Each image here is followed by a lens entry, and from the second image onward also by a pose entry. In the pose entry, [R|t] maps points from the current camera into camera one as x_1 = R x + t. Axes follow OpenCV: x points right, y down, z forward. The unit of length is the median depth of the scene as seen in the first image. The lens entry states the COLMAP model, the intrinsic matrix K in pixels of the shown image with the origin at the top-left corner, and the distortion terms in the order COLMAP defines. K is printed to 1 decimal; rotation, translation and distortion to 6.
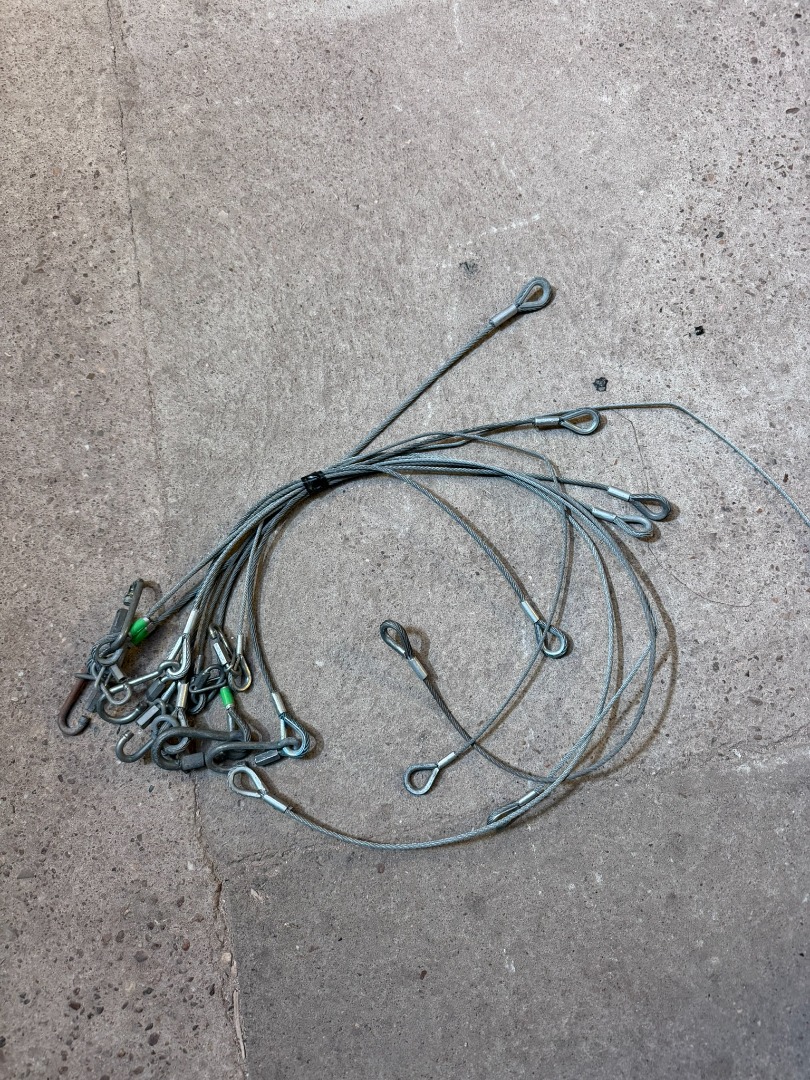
lens RADIAL K [[760.4, 0, 393.5], [0, 760.4, 536.6], [0, 0, 1]] dist [-0.008783, -0.005106]
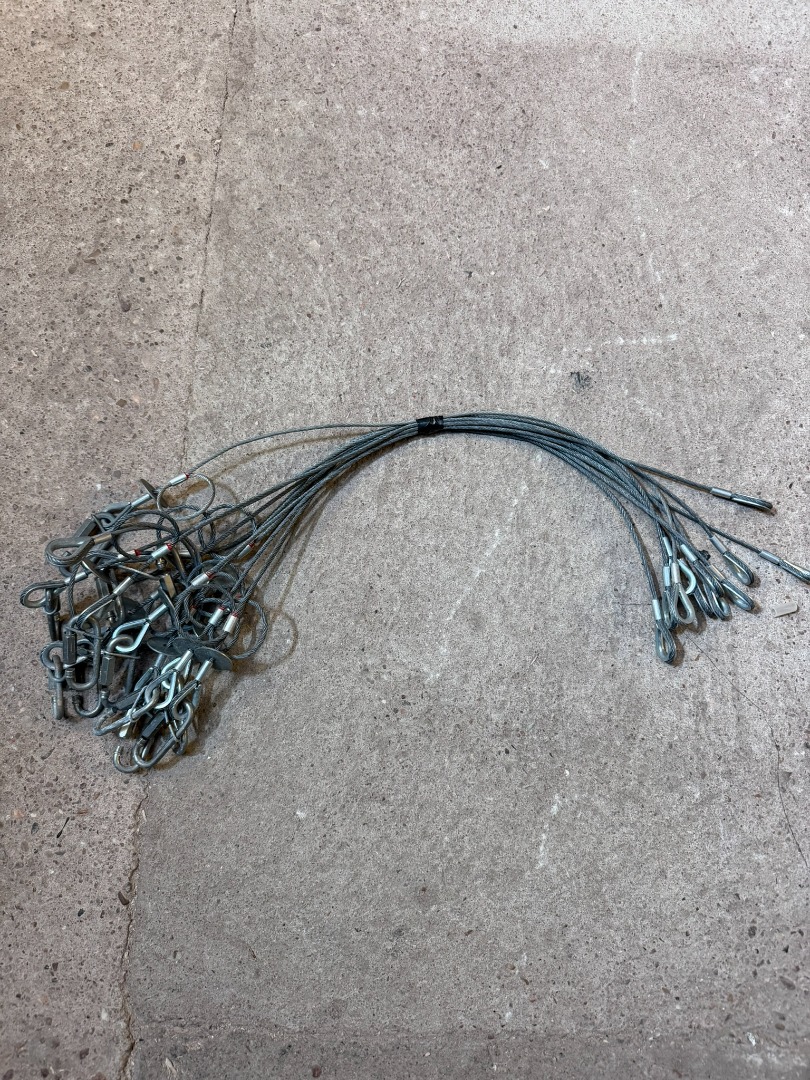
lens RADIAL K [[760.4, 0, 393.5], [0, 760.4, 536.6], [0, 0, 1]] dist [-0.008783, -0.005106]
pose [[0.971714, 0.235889, -0.011332, -0.051992], [-0.234995, 0.970565, 0.052735, -0.174643], [0.023438, -0.048581, 0.998544, 0.135884]]
